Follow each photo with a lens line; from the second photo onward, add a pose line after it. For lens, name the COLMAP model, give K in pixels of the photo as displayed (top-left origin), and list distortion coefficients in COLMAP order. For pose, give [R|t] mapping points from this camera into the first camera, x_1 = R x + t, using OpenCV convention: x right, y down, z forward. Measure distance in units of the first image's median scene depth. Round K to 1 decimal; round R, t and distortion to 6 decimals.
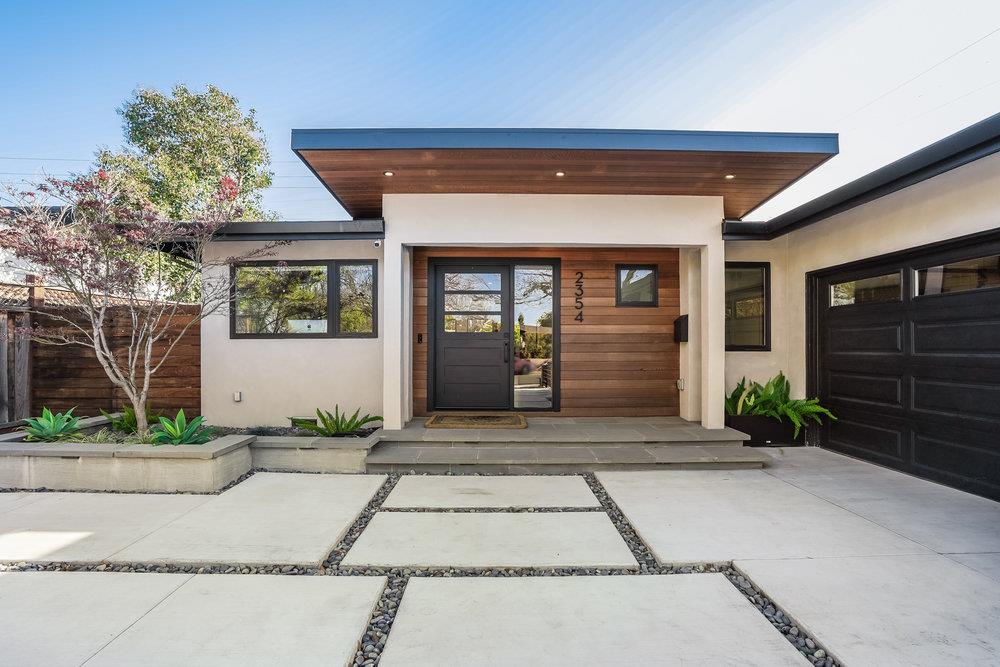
lens RADIAL K [[465.0, 0, 506.5], [0, 465.0, 343.3], [0, 0, 1]] dist [-0.035926, 0.005398]
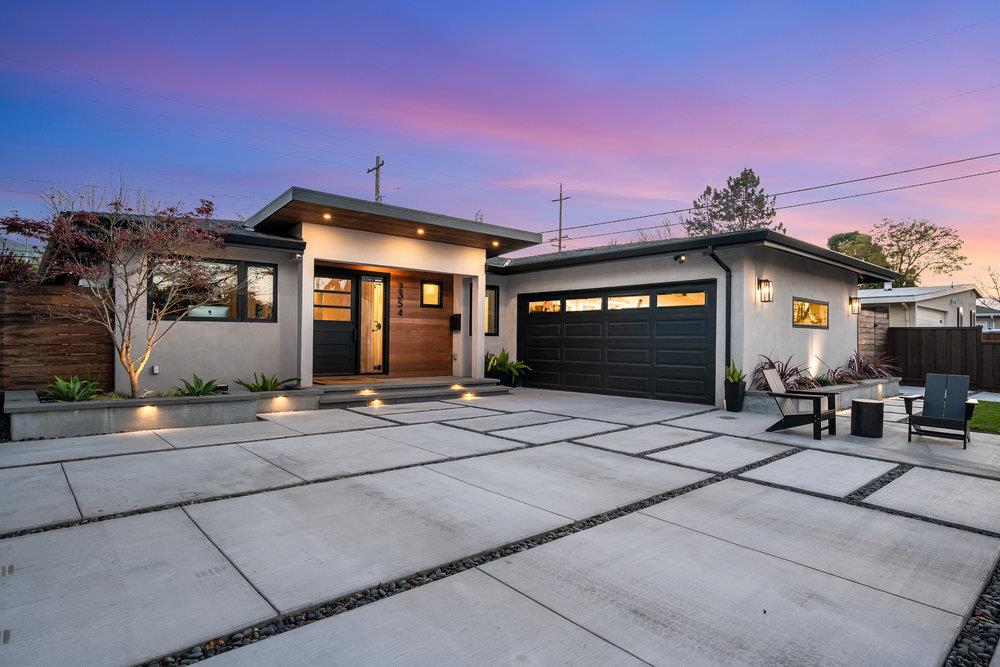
lens RADIAL K [[544.3, 0, 503.5], [0, 544.3, 336.7], [0, 0, 1]] dist [-0.020625, 0.011672]
pose [[0.753033, 0.010058, 0.657906, -0.827301], [-0.013774, 0.999905, 0.000479, 0.018899], [-0.657838, -0.009423, 0.753100, -0.621618]]
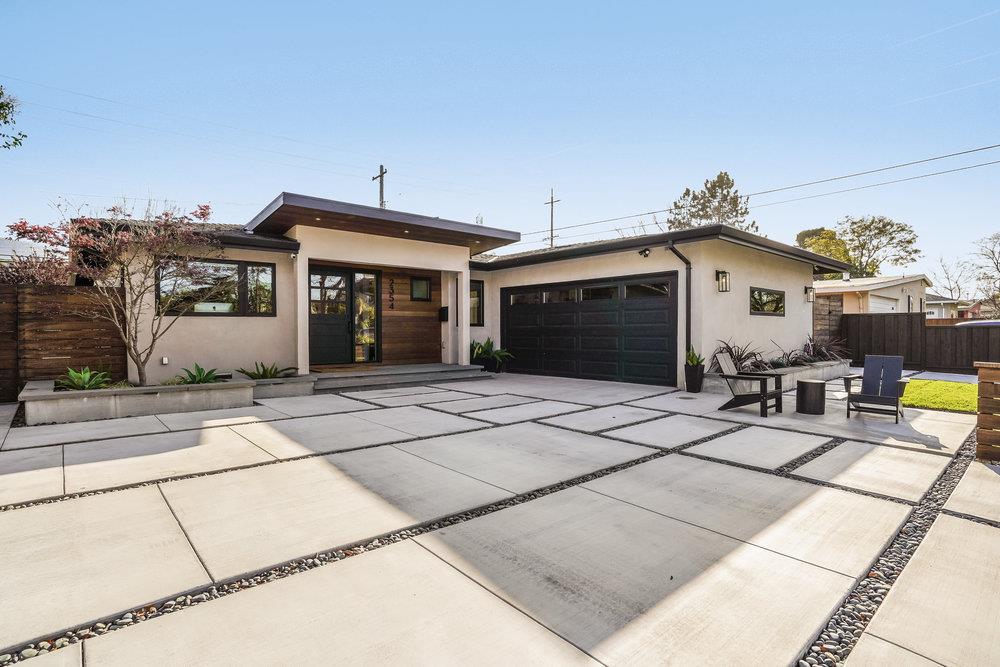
lens RADIAL K [[491.7, 0, 499.2], [0, 491.7, 338.7], [0, 0, 1]] dist [-0.027831, 0.004052]
pose [[0.760960, -0.014089, 0.648646, -0.757963], [-0.000064, 0.999763, 0.021790, 0.024052], [-0.648799, -0.016623, 0.760778, -0.653844]]
